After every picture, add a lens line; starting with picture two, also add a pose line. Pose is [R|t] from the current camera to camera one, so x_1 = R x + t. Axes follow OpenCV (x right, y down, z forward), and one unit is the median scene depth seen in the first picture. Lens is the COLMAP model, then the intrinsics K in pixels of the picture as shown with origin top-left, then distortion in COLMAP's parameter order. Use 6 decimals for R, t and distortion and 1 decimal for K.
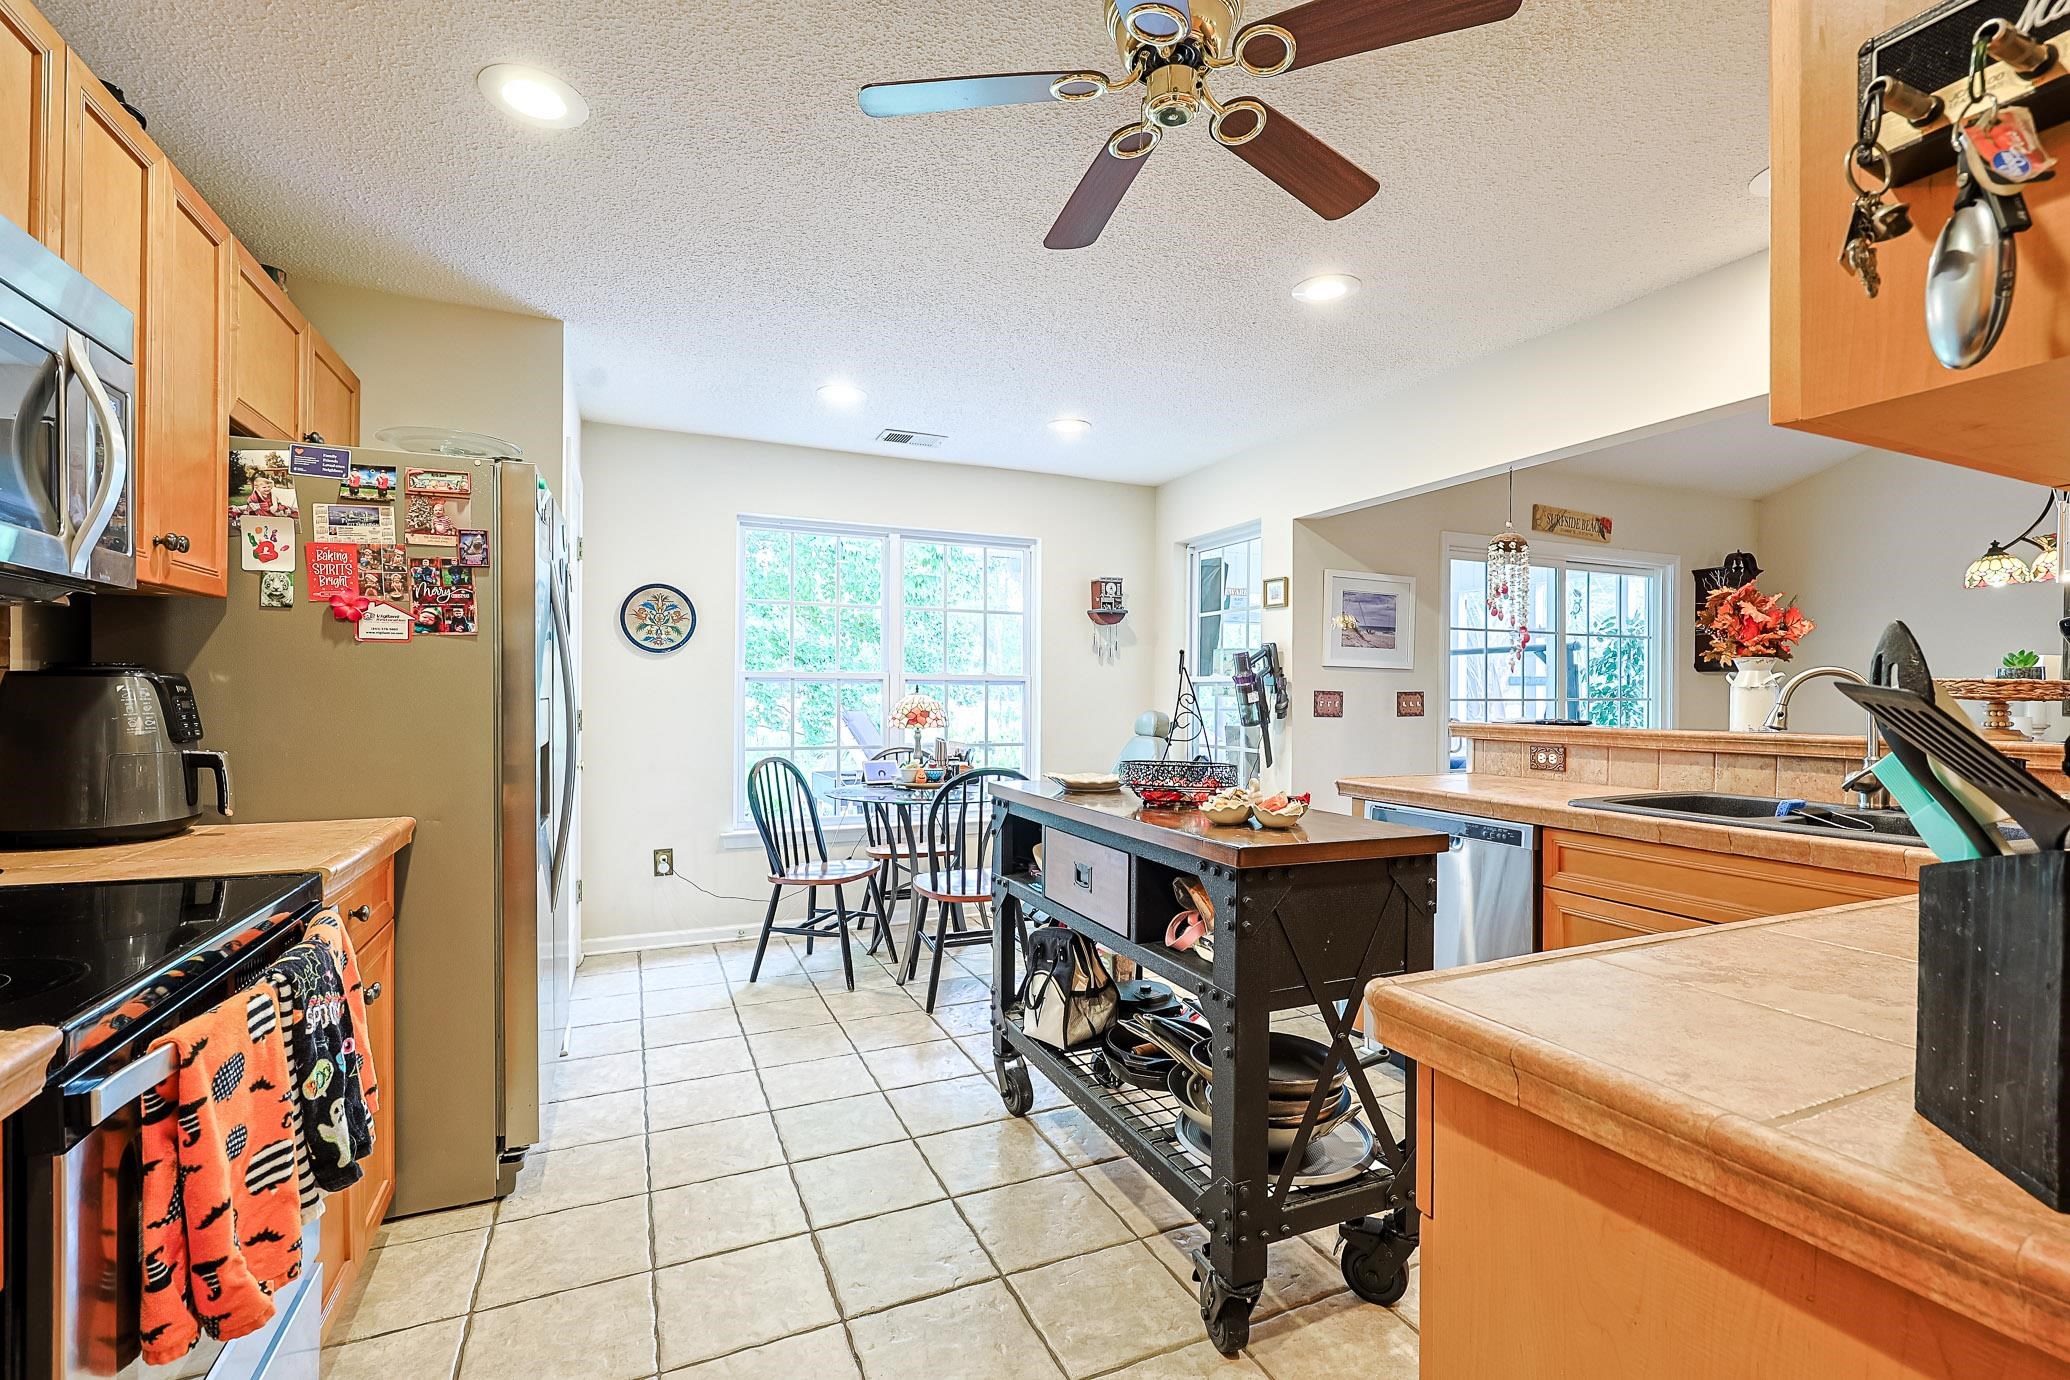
lens RADIAL K [[902.0, 0, 1053.4], [0, 902.0, 697.4], [0, 0, 1]] dist [-0.002126, 0.000162]
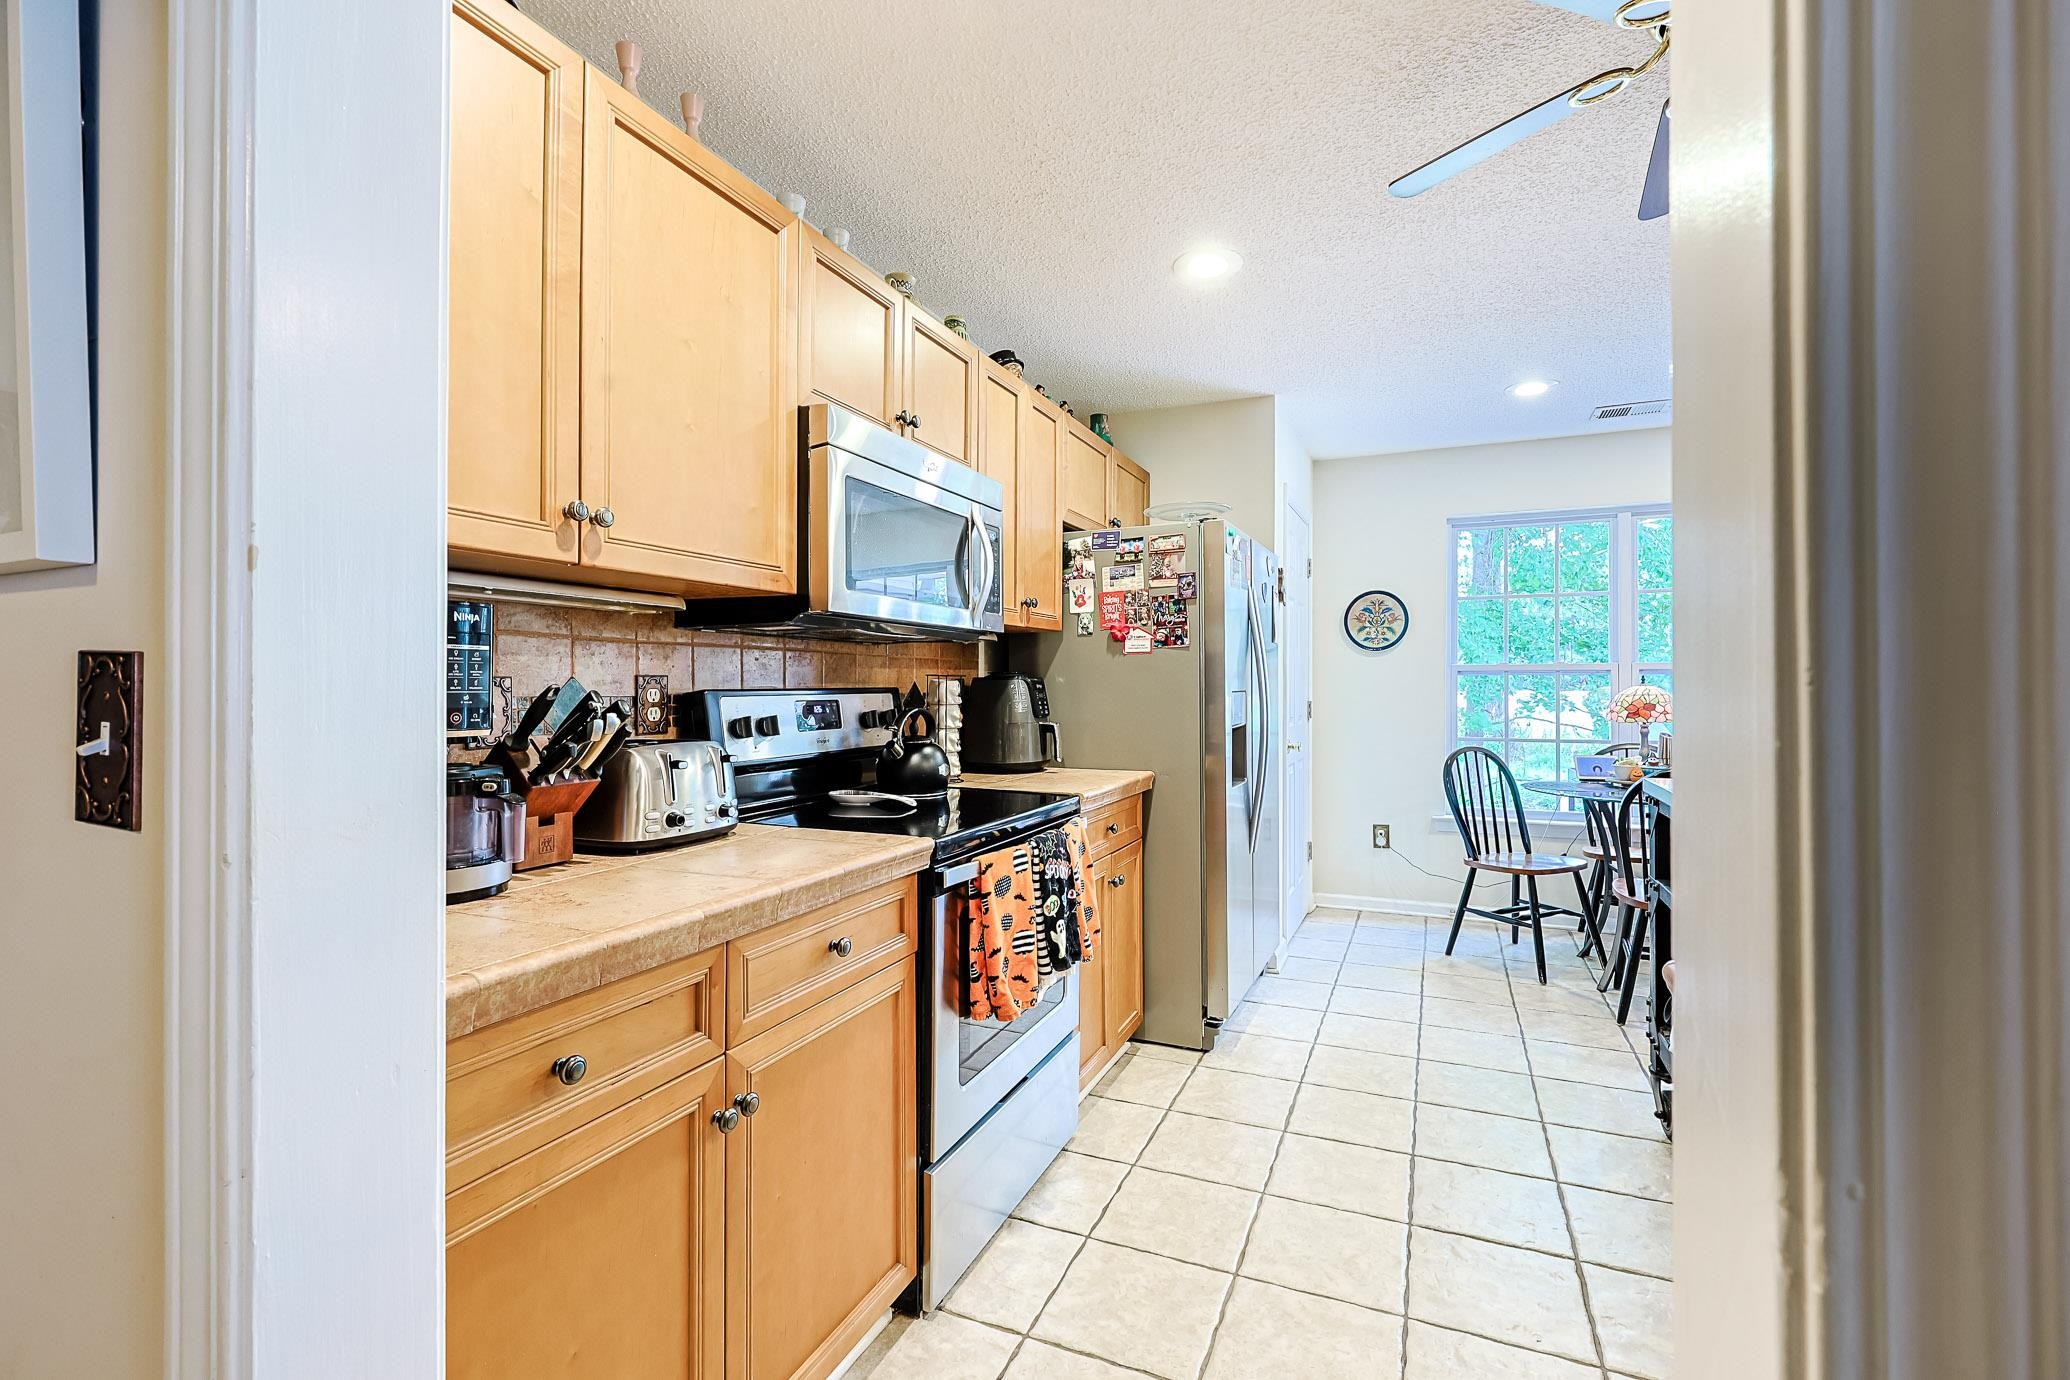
lens RADIAL K [[902.0, 0, 1082.6], [0, 902.0, 678.3], [0, 0, 1]] dist [-0.002126, 0.000162]
pose [[0.682943, -0.013596, -0.730345, 0.294075], [0.003955, 0.999881, -0.014915, 0.001248], [0.730461, 0.007298, 0.682916, -0.096331]]
